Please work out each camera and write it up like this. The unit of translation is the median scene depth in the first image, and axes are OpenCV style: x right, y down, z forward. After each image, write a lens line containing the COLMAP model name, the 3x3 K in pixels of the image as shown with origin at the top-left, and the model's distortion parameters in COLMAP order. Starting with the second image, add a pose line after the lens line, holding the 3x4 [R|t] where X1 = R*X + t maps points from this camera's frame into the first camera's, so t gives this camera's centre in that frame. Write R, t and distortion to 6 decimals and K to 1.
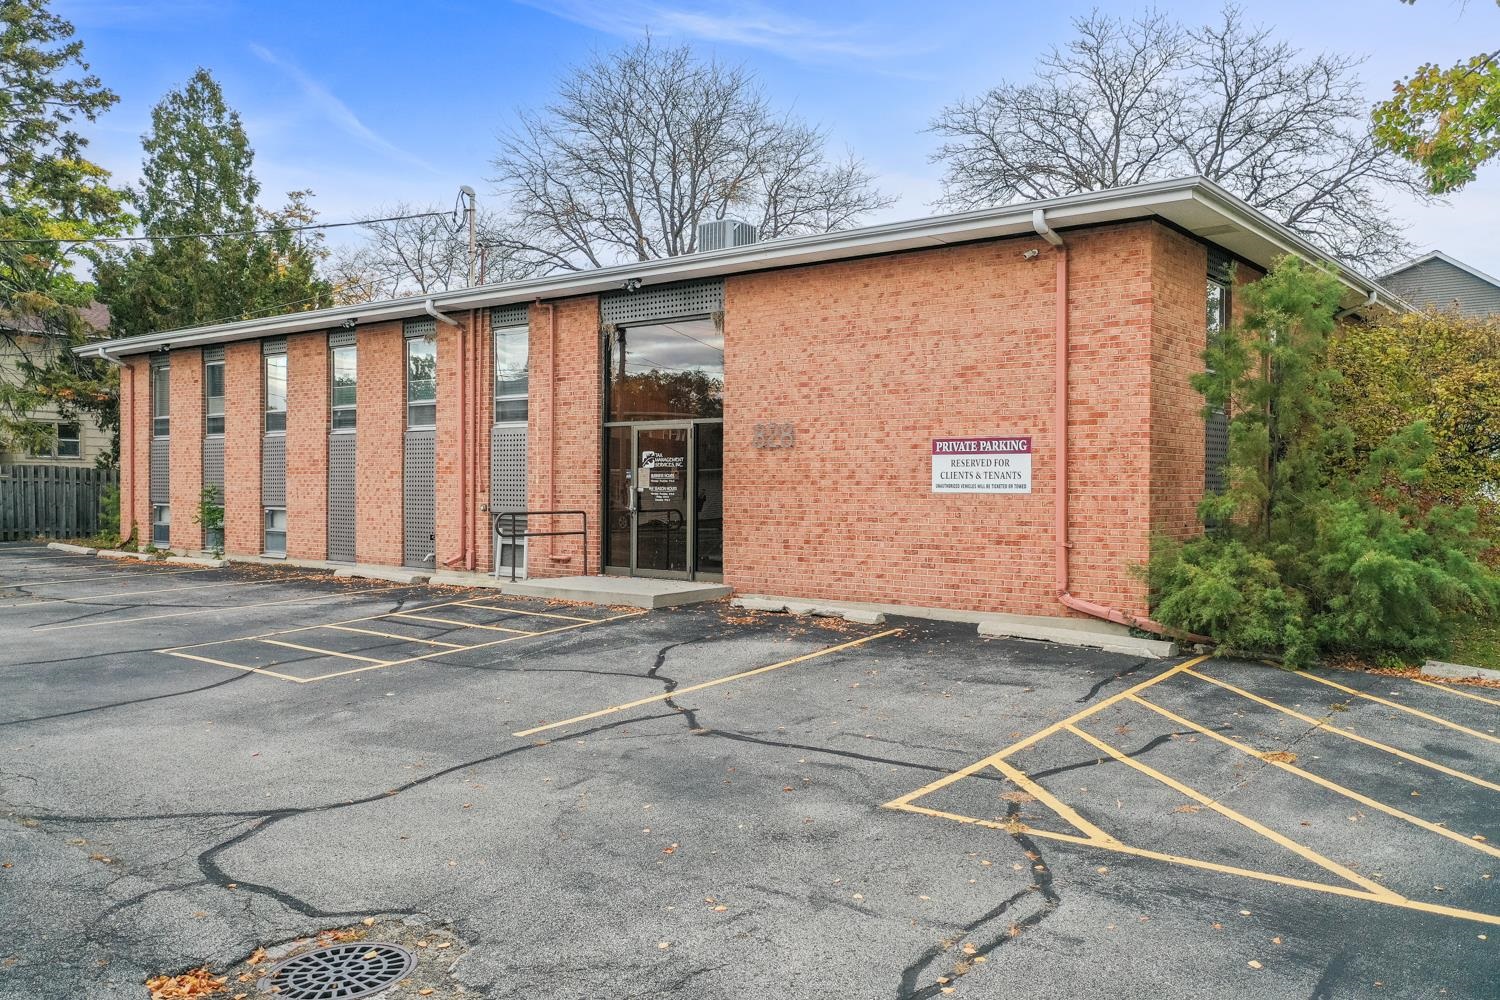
lens RADIAL K [[1174.6, 0, 748.4], [0, 1174.6, 469.7], [0, 0, 1]] dist [-0.000555, -0.001270]
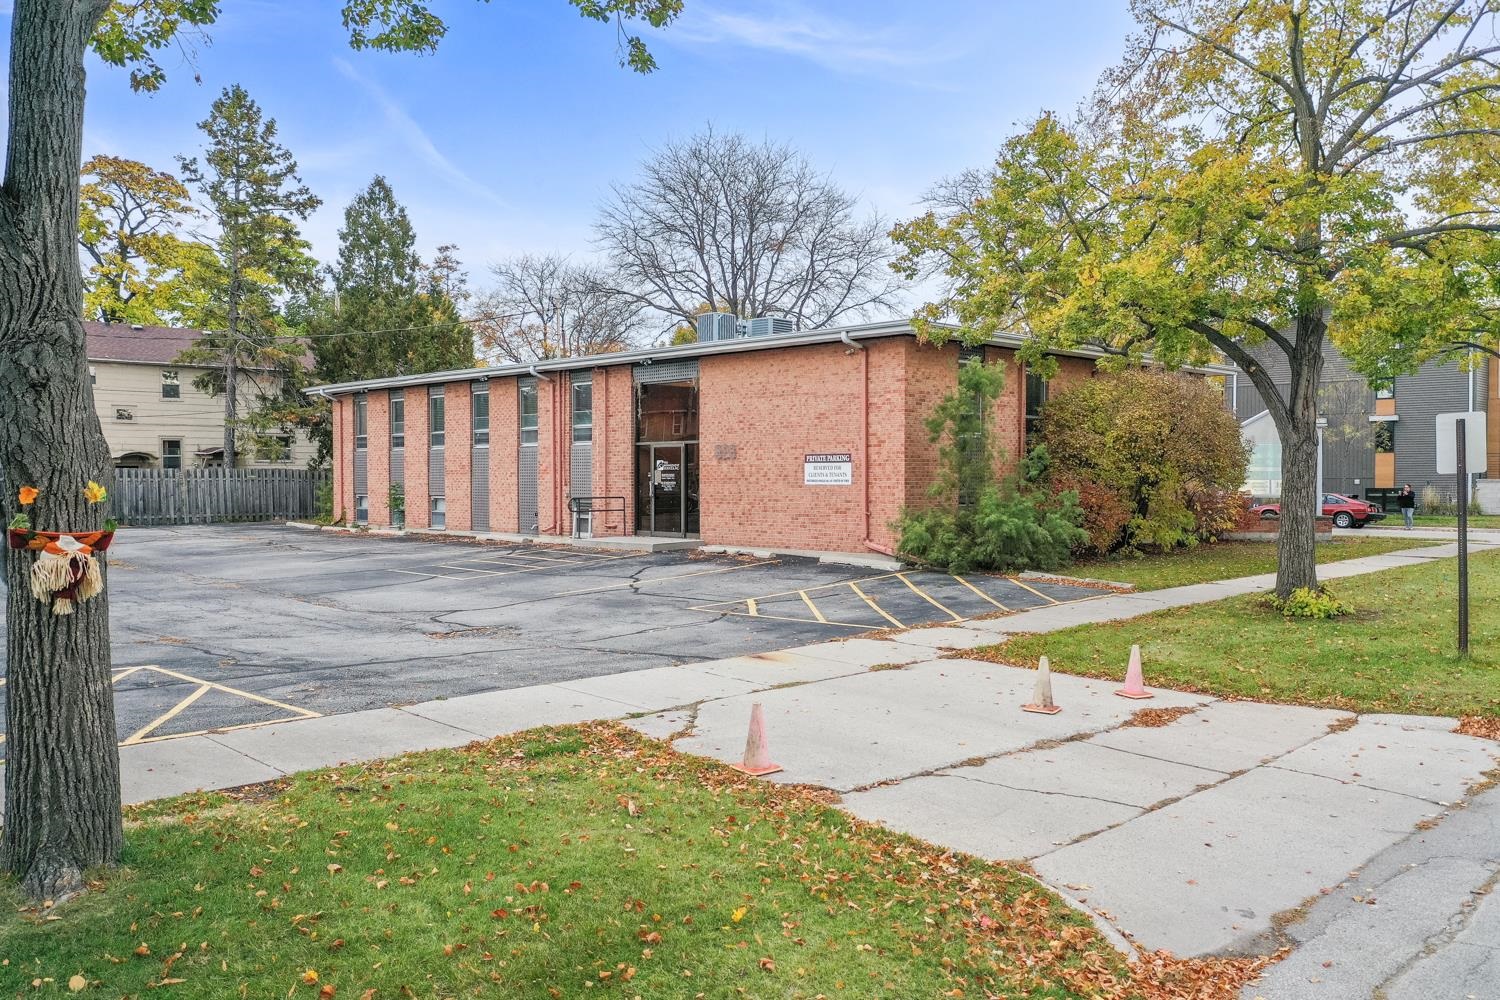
lens RADIAL K [[1174.6, 0, 748.4], [0, 1174.6, 469.7], [0, 0, 1]] dist [-0.000555, -0.001270]
pose [[0.993852, -0.007024, -0.110498, 0.191564], [0.007789, 0.999949, 0.006499, -0.010672], [0.110446, -0.007320, 0.993855, -0.543123]]
